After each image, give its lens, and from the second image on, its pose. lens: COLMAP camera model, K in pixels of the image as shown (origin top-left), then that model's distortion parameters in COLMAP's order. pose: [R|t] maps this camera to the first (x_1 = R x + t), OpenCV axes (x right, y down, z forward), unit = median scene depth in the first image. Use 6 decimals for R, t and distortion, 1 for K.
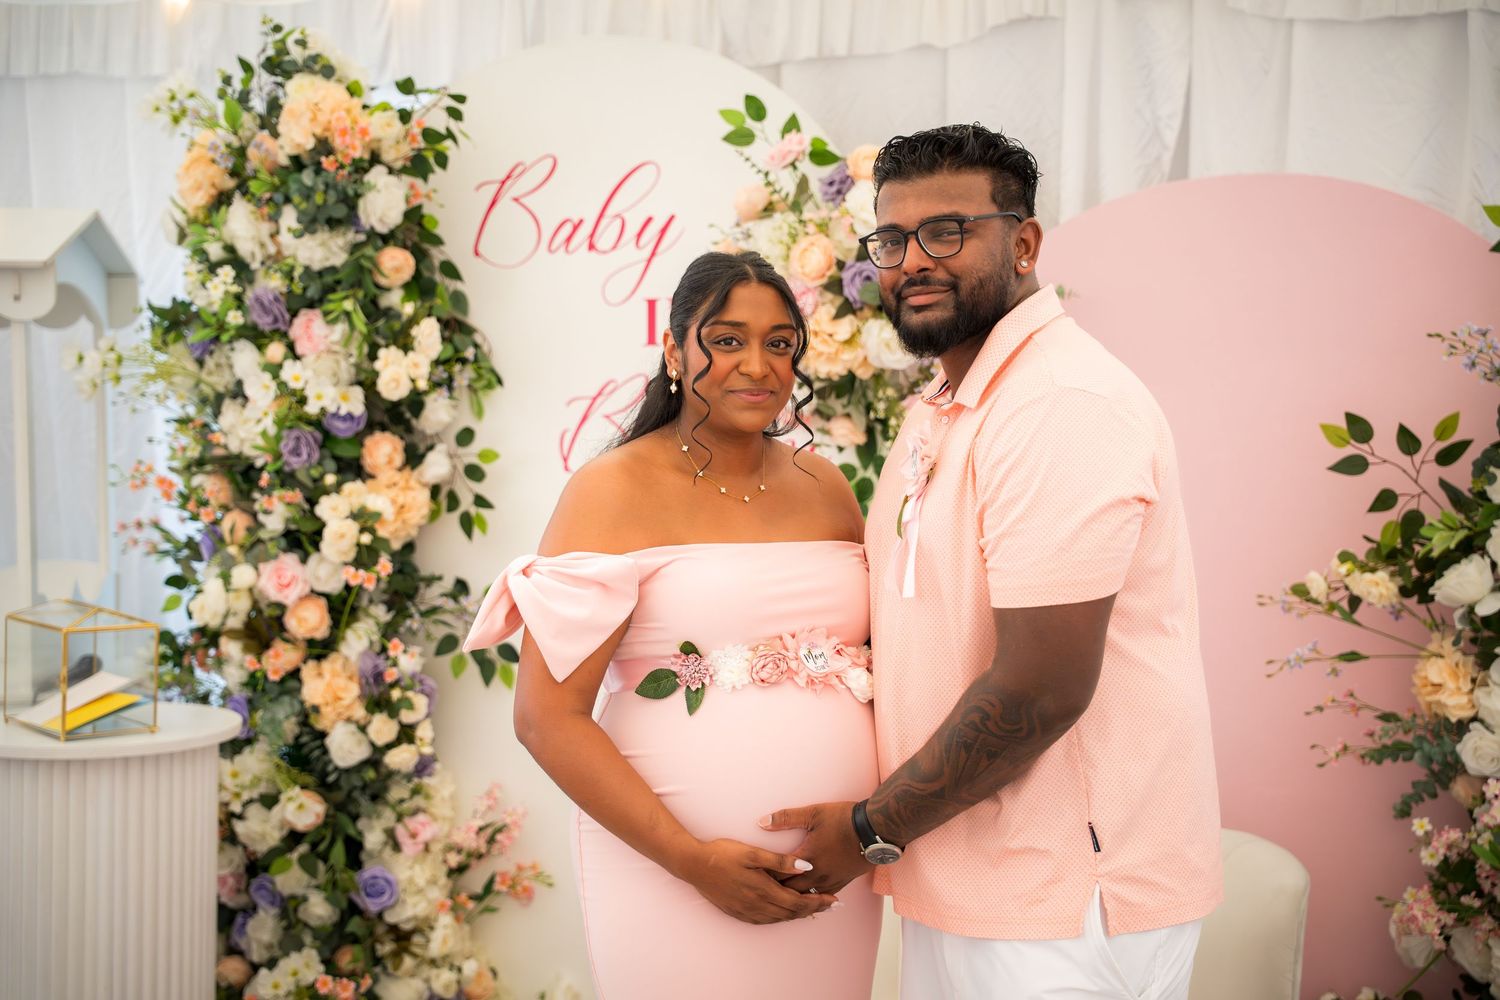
lens RADIAL K [[2212.3, 0, 748.2], [0, 2212.3, 506.4], [0, 0, 1]] dist [0.252911, 0.020377]
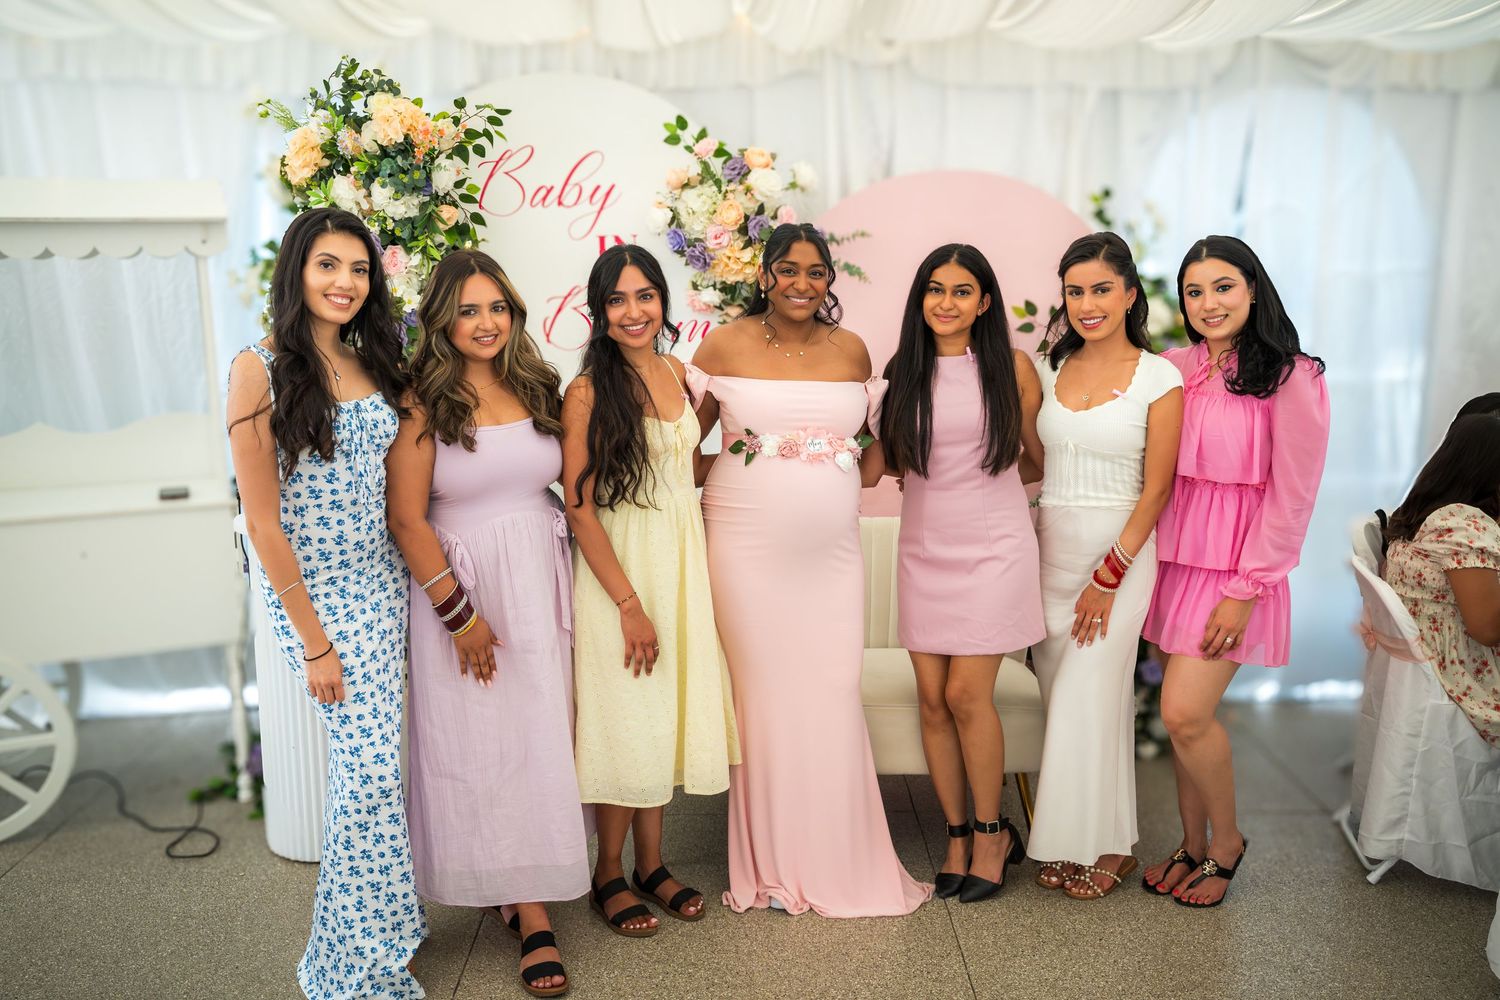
lens RADIAL K [[1390.1, 0, 750.0], [0, 1390.1, 500.0], [0, 0, 1]] dist [0.009136, -0.002945]
pose [[0.918558, -0.080485, 0.387006, -0.374545], [0.034565, 0.991656, 0.124193, -0.024629], [-0.393773, -0.100701, 0.913675, -0.006051]]
